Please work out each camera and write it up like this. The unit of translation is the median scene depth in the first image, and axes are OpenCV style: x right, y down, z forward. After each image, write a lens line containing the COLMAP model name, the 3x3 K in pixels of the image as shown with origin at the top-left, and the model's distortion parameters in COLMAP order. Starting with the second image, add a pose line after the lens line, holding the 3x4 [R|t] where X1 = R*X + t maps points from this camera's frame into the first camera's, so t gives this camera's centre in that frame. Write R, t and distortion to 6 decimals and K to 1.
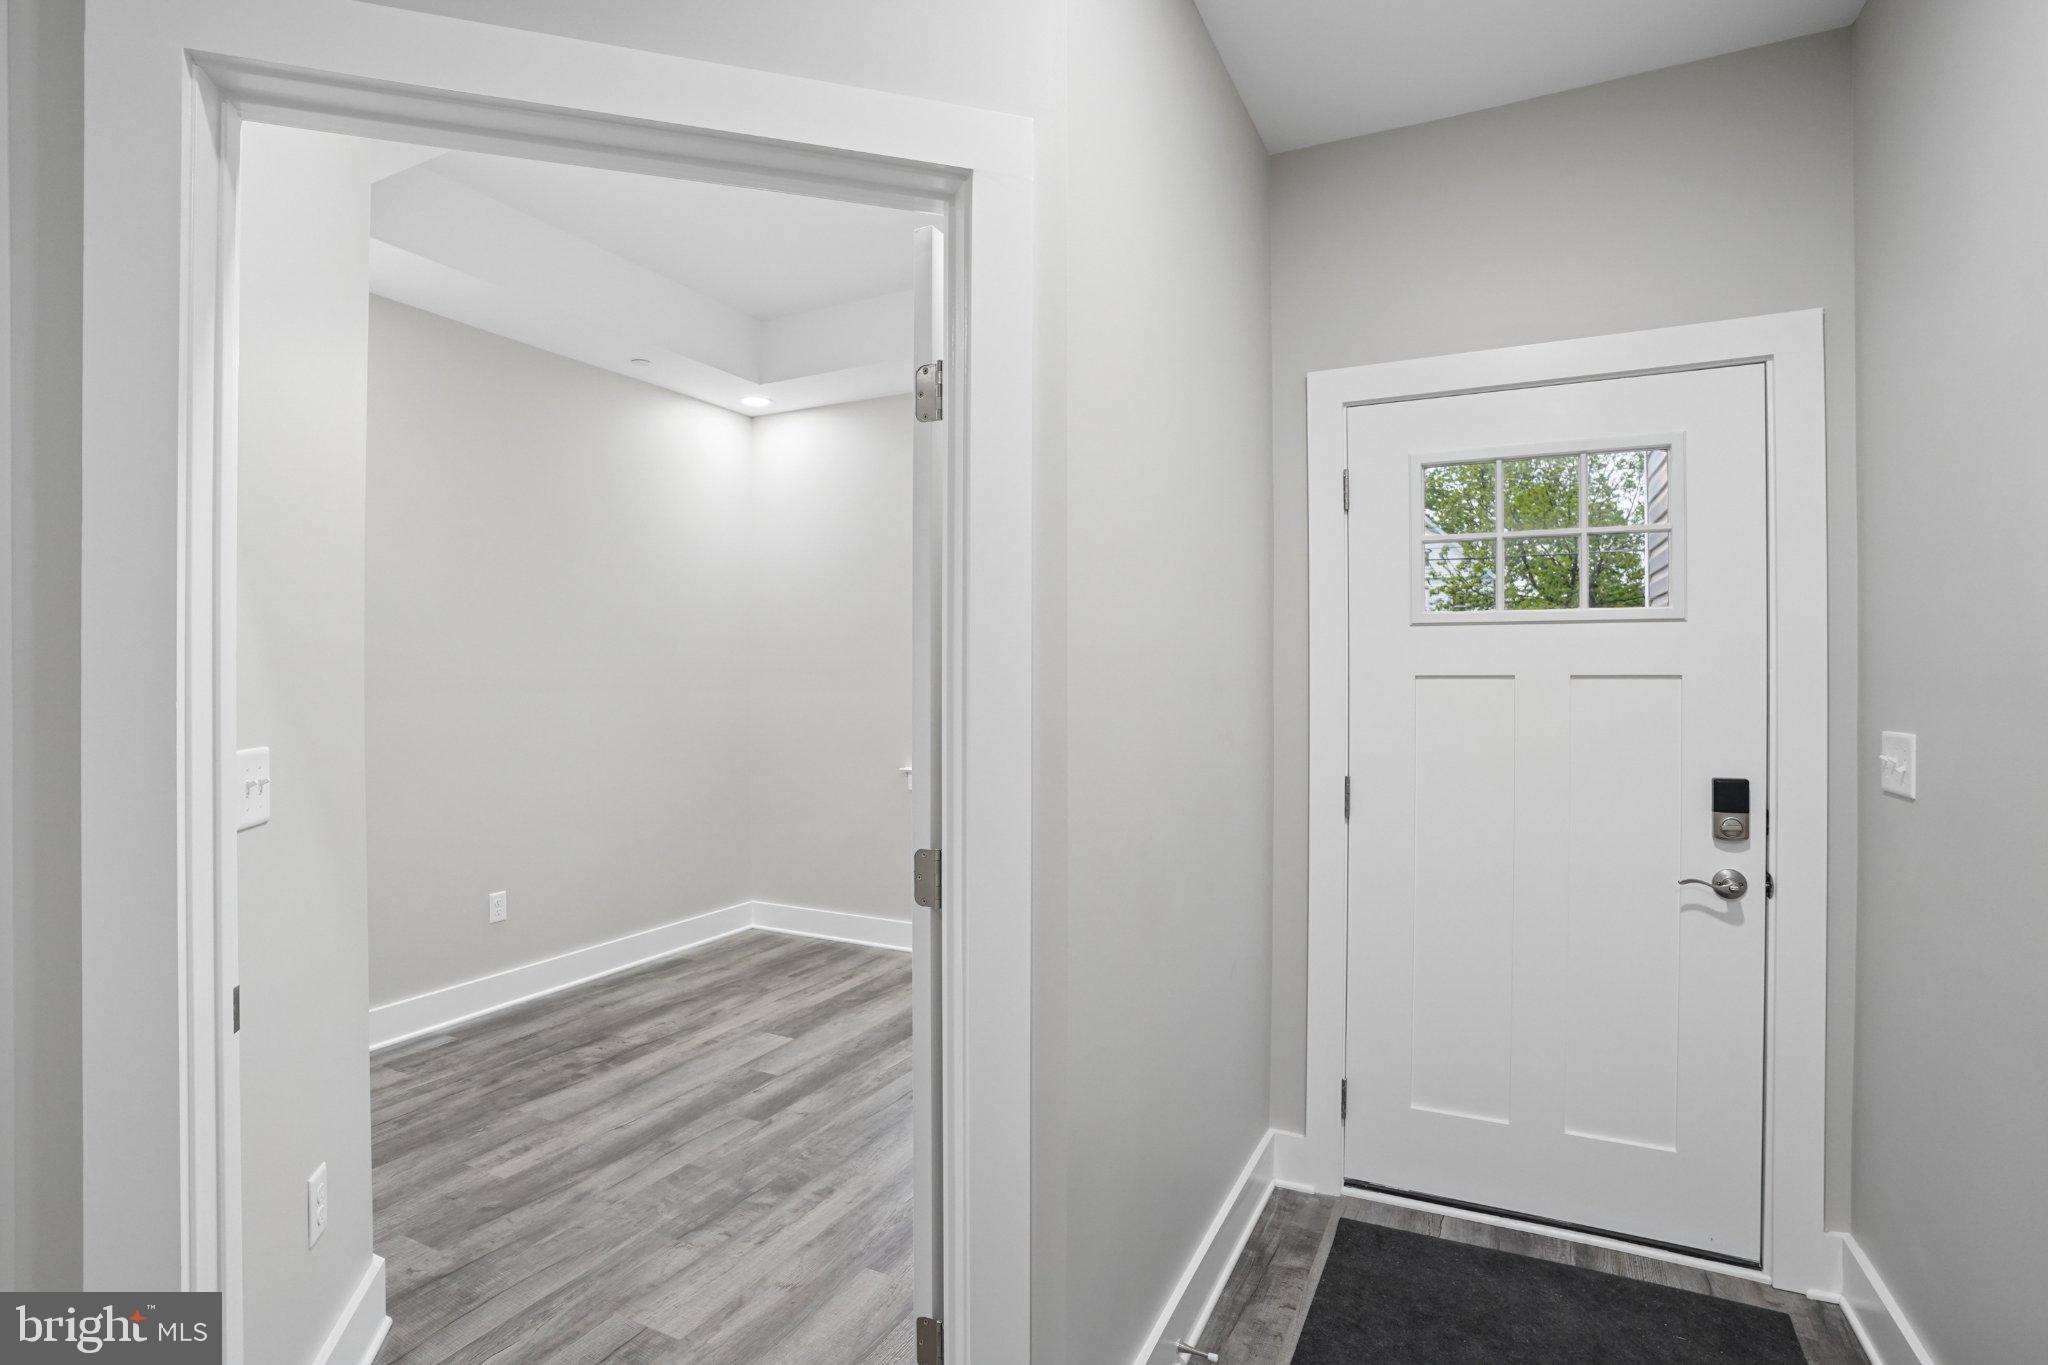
lens RADIAL K [[1038.1, 0, 1012.4], [0, 1038.1, 680.0], [0, 0, 1]] dist [-0.084945, 0.041402]
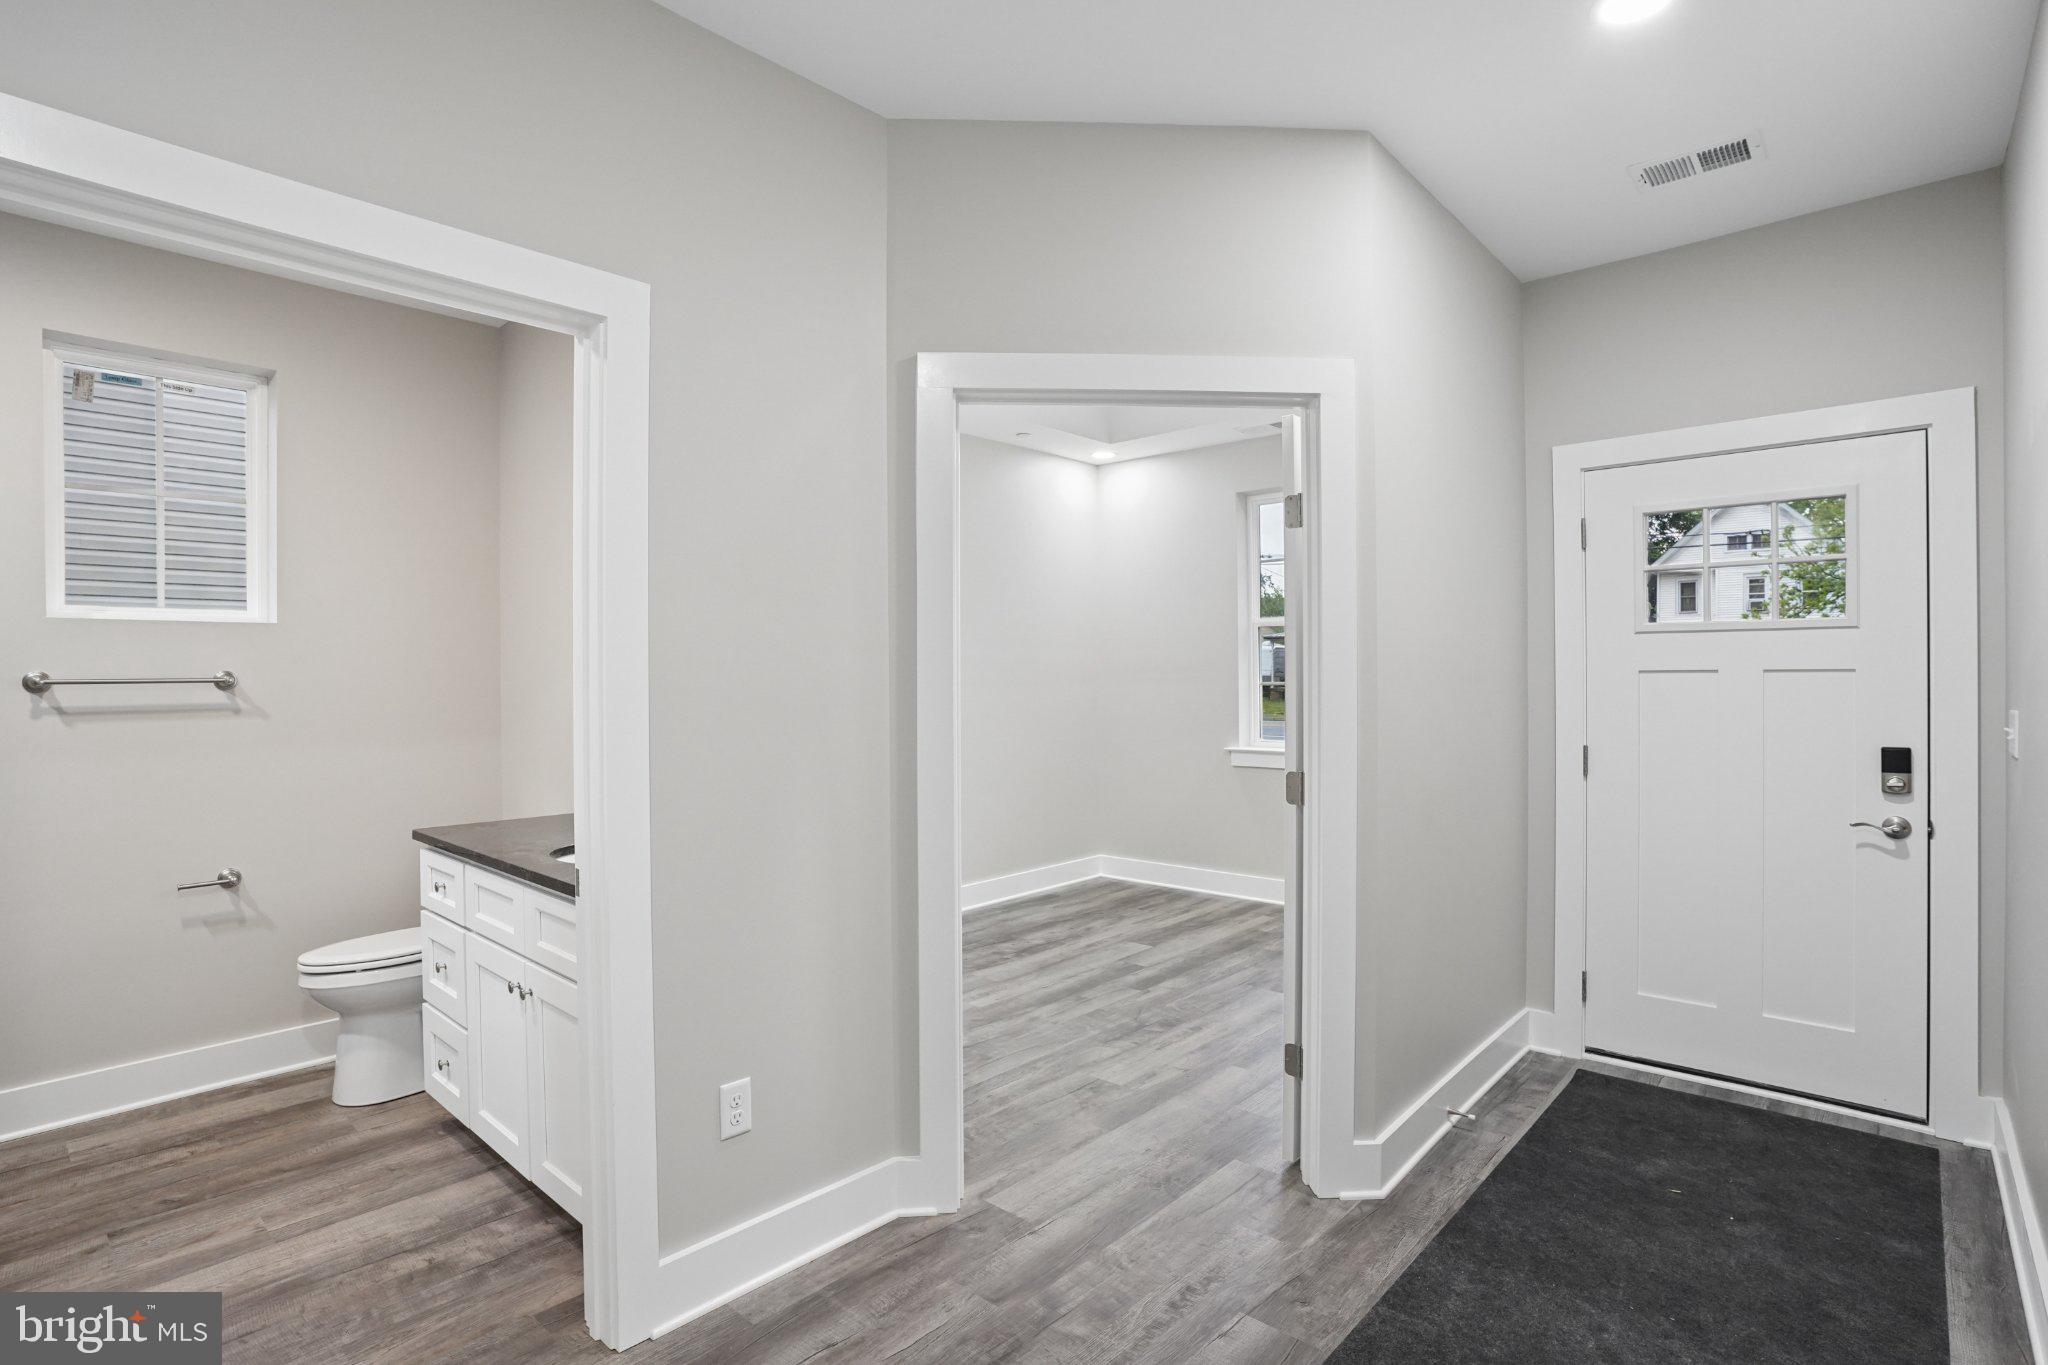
lens RADIAL K [[1038.1, 0, 1012.4], [0, 1038.1, 680.0], [0, 0, 1]] dist [-0.084945, 0.041402]
pose [[0.964167, -0.004328, -0.265262, -0.033965], [0.004861, 0.999987, 0.001353, 0.001664], [0.265253, -0.002594, 0.964175, -0.352294]]
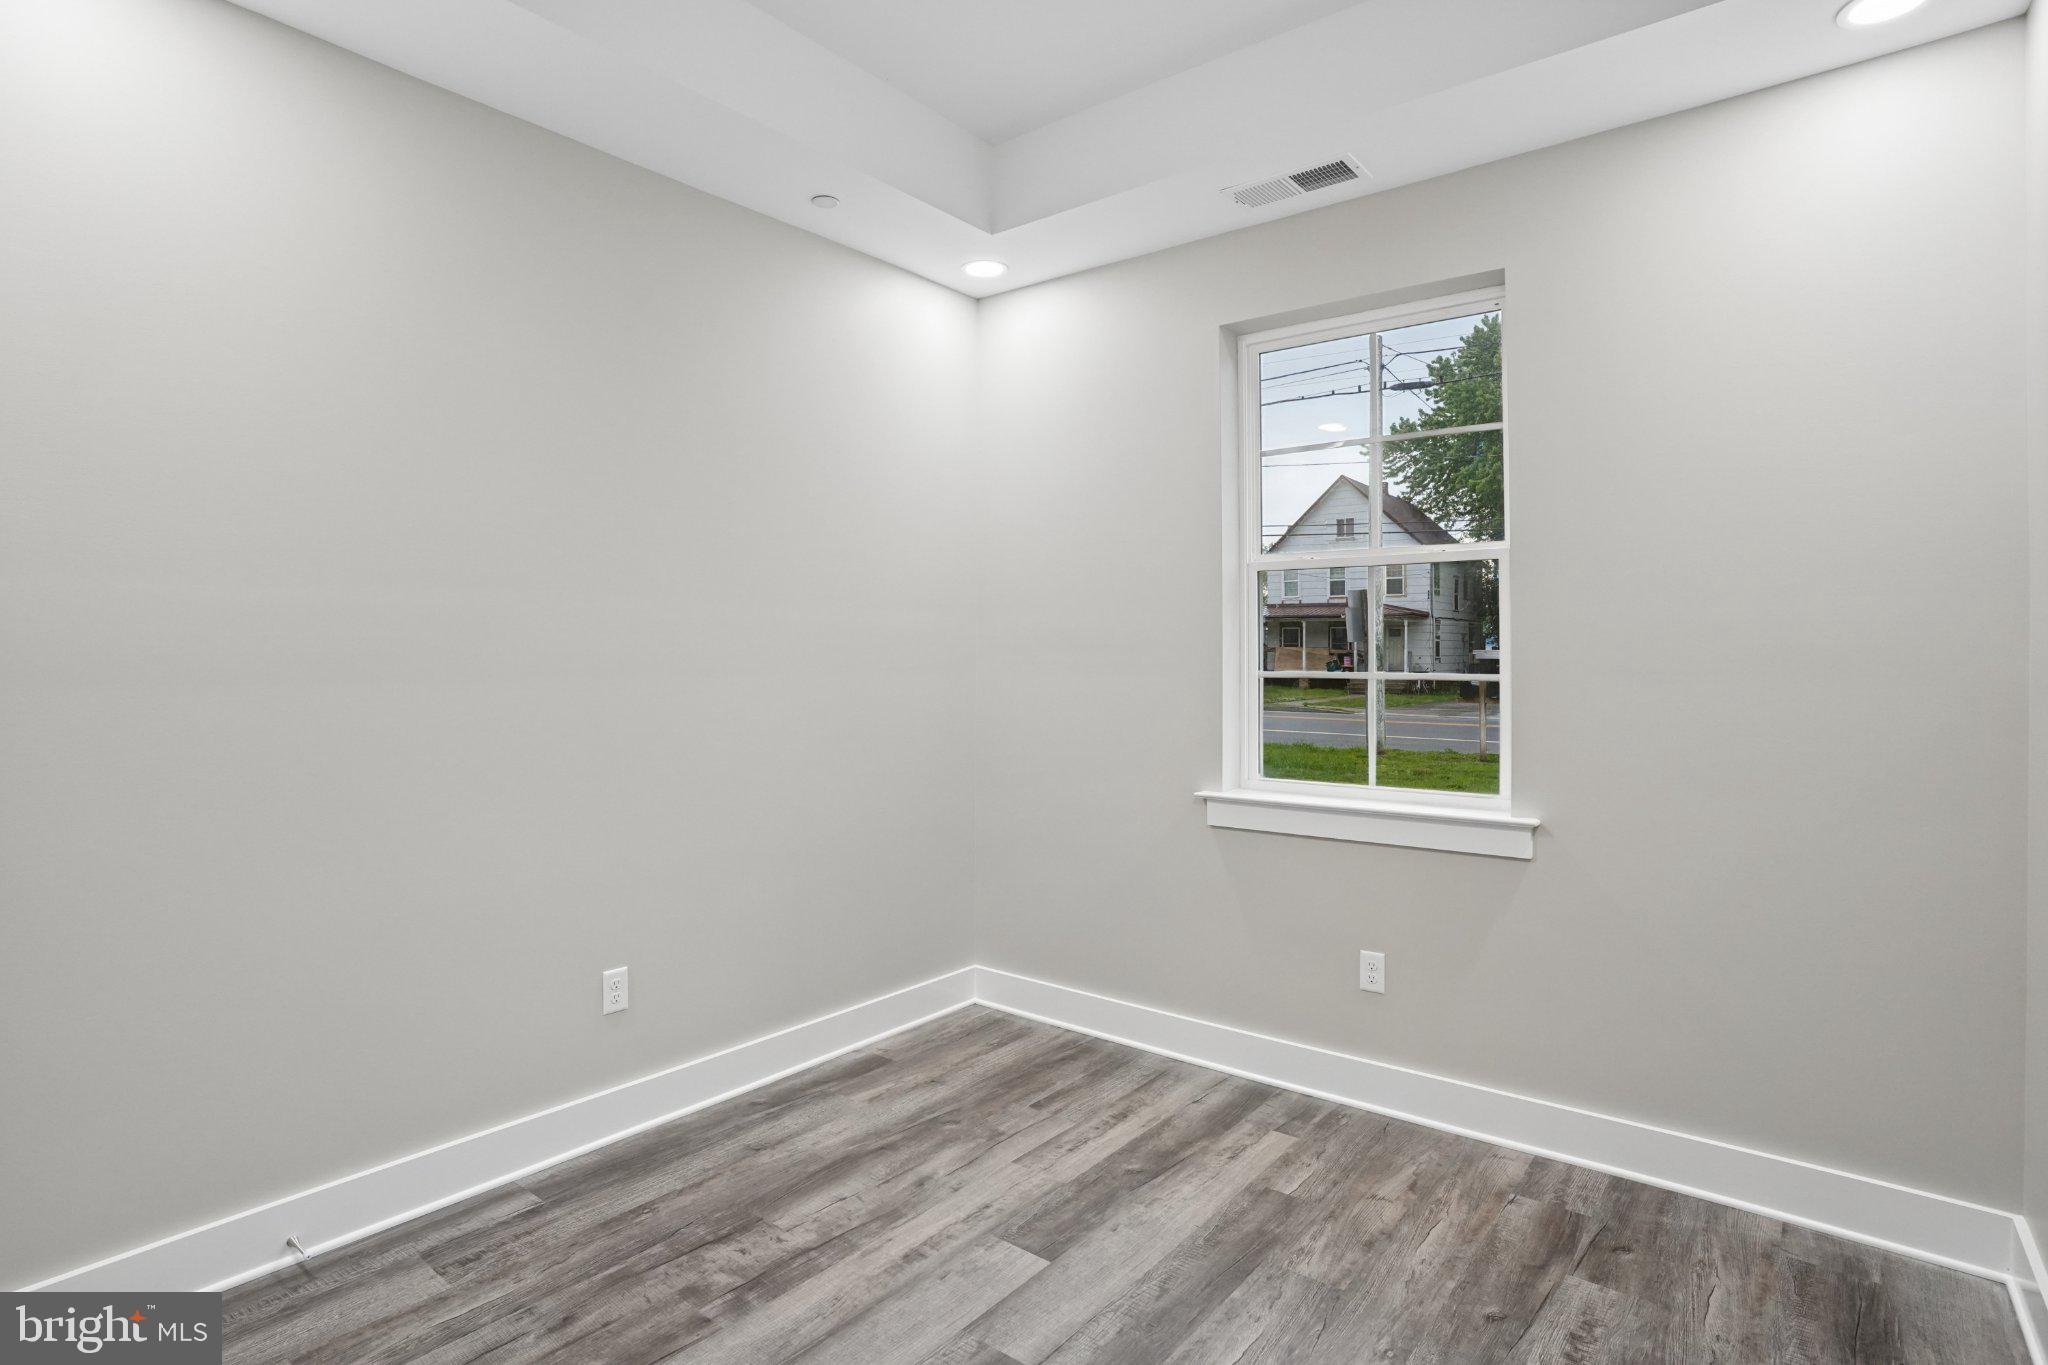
lens RADIAL K [[1068.0, 0, 977.8], [0, 1068.0, 646.4], [0, 0, 1]] dist [-0.070823, 0.034458]
pose [[0.972994, 0.003818, -0.230799, -0.119315], [-0.006027, 0.999943, -0.008866, -0.004083], [0.230752, 0.010018, 0.972961, 0.408704]]
